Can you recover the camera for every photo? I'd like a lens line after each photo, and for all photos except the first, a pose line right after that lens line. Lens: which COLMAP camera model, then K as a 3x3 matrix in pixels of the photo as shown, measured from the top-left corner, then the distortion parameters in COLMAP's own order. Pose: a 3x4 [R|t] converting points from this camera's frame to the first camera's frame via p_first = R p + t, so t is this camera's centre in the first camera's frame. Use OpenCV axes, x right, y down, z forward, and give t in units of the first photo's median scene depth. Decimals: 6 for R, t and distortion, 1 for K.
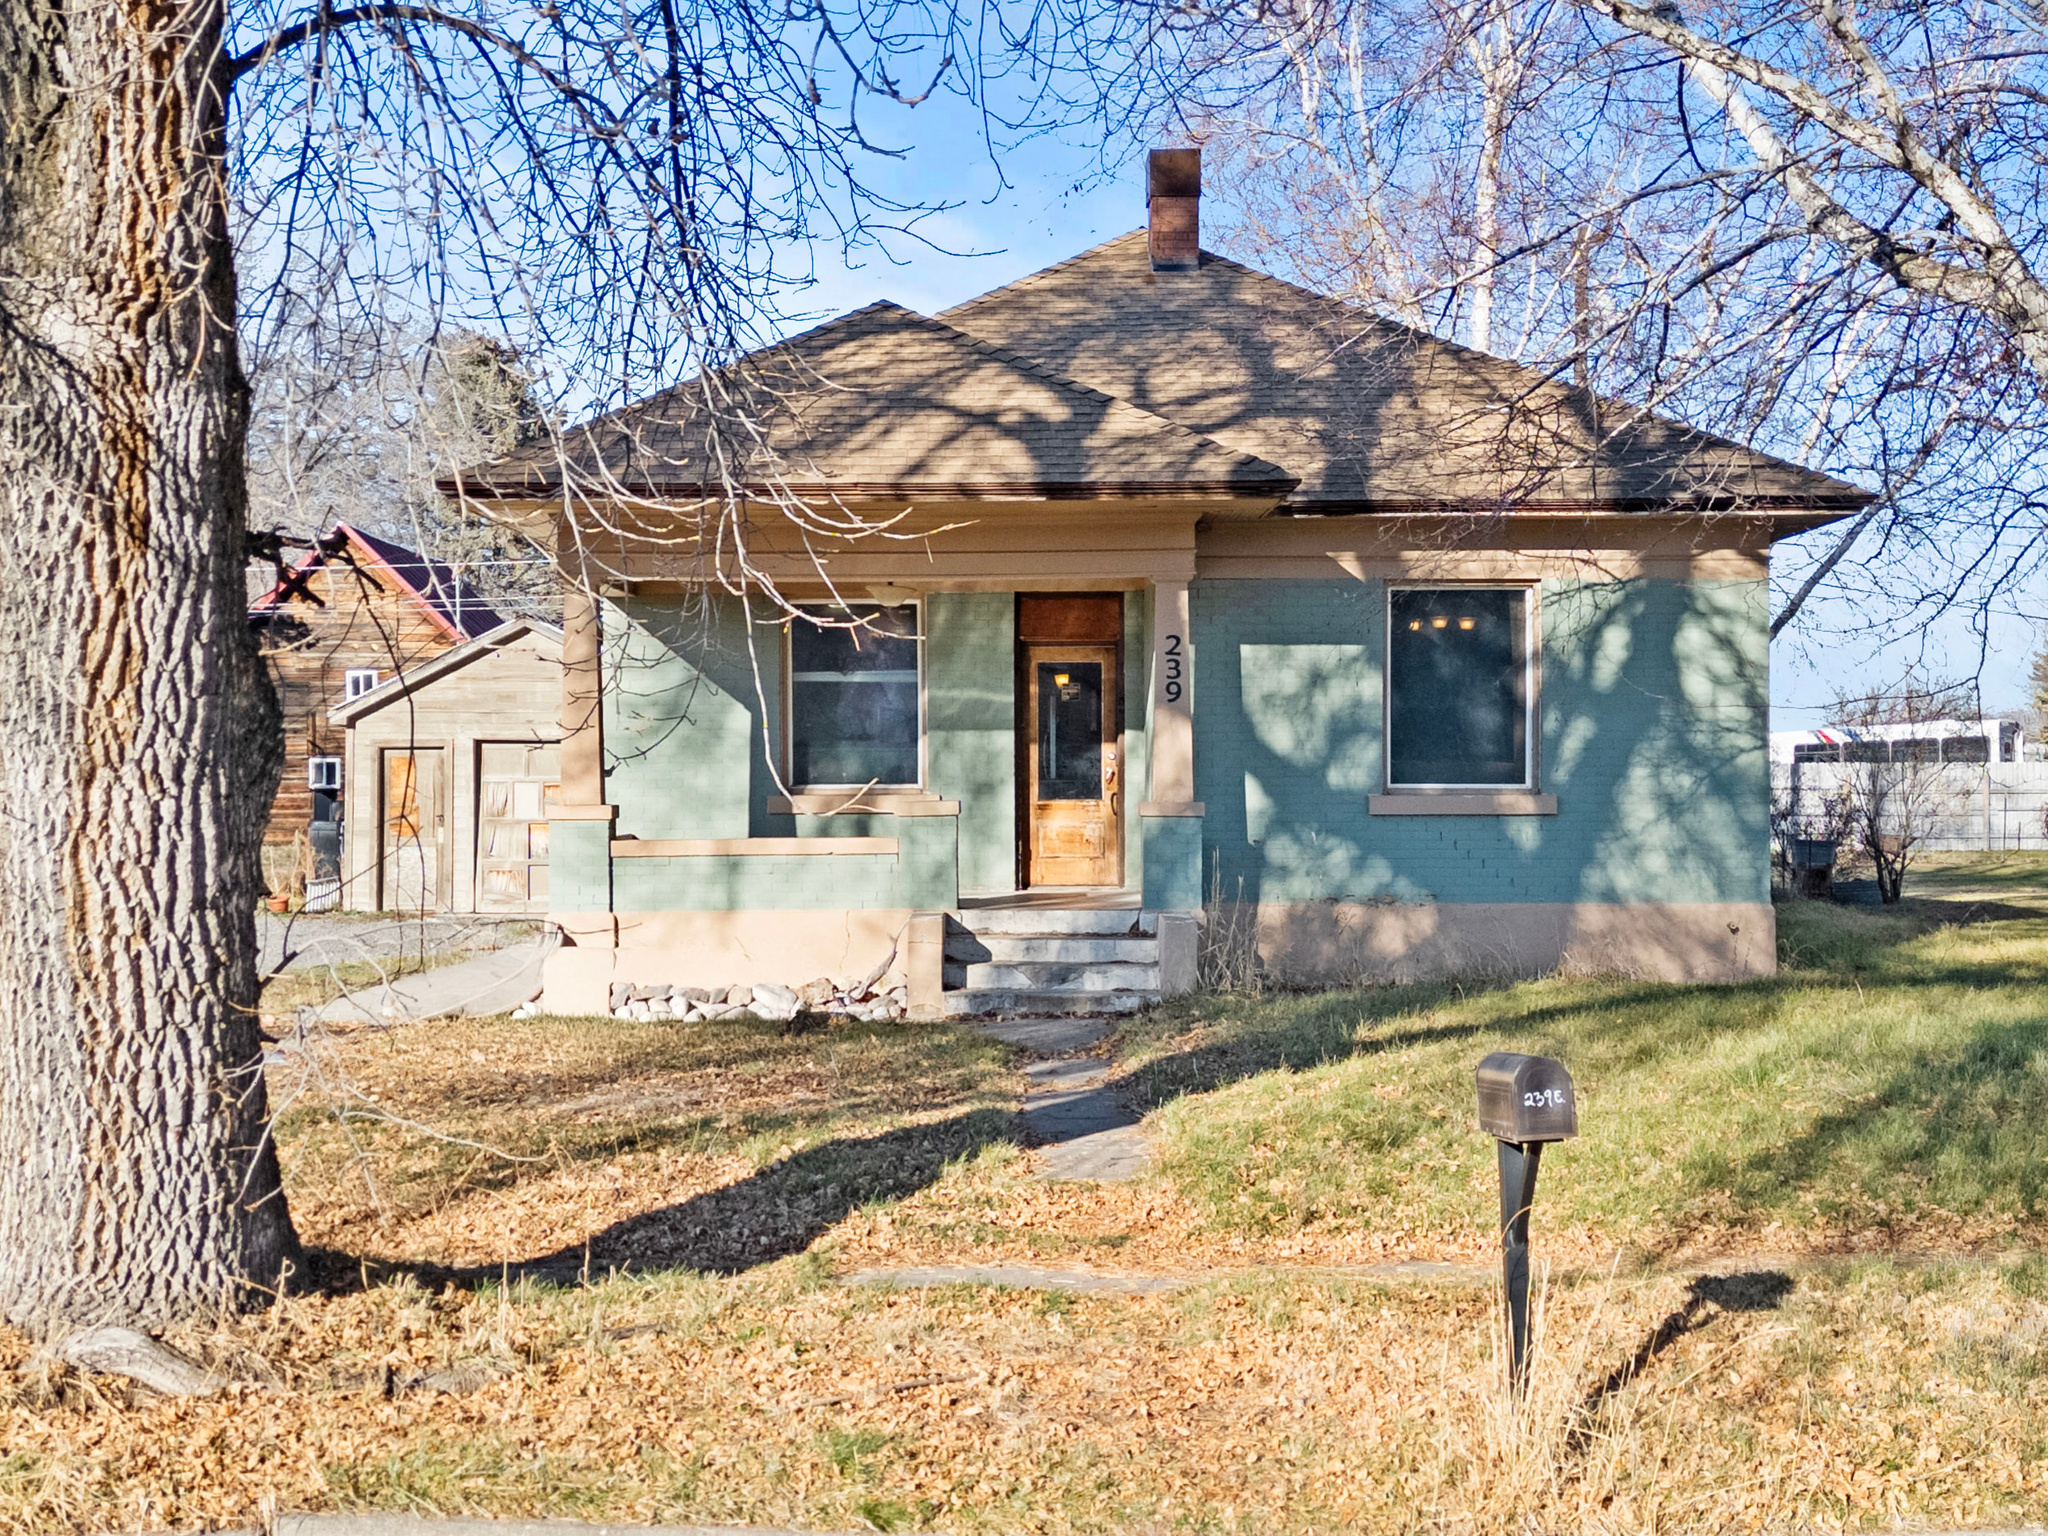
lens RADIAL K [[1591.8, 0, 1024.0], [0, 1591.8, 768.0], [0, 0, 1]] dist [-0.071578, -0.002998]
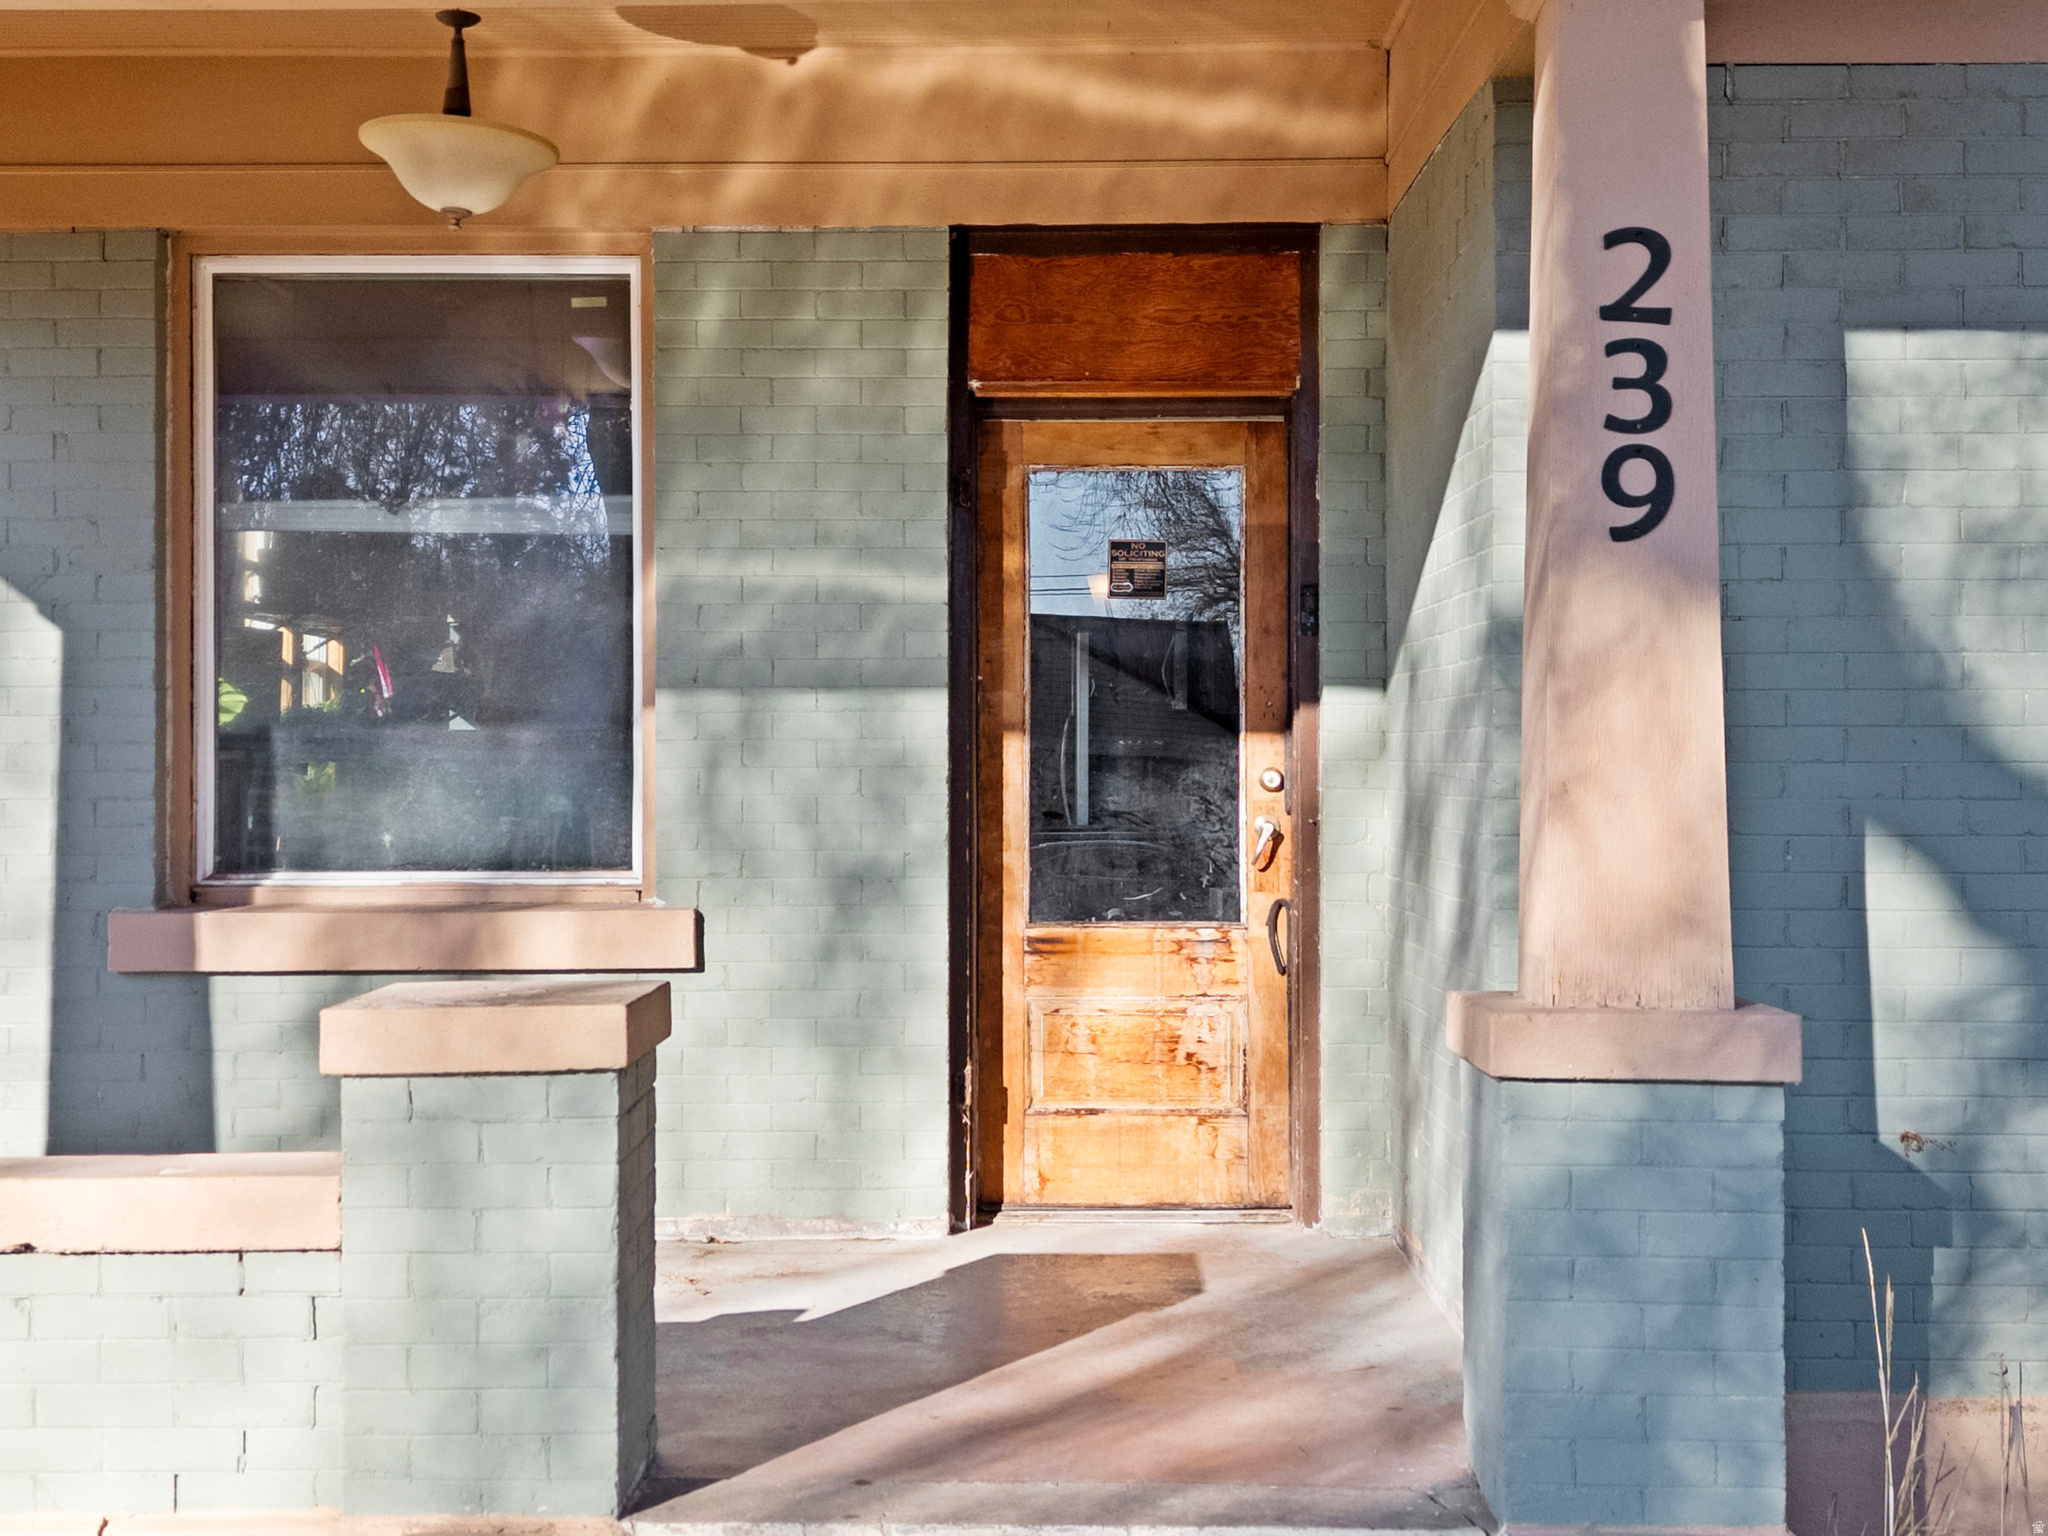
lens RADIAL K [[1591.8, 0, 1024.0], [0, 1591.8, 768.0], [0, 0, 1]] dist [-0.071578, -0.002998]
pose [[0.999843, 0.001083, -0.017675, 0.013164], [-0.001104, 0.999999, -0.001200, -0.009048], [0.017674, 0.001219, 0.999843, 0.701404]]
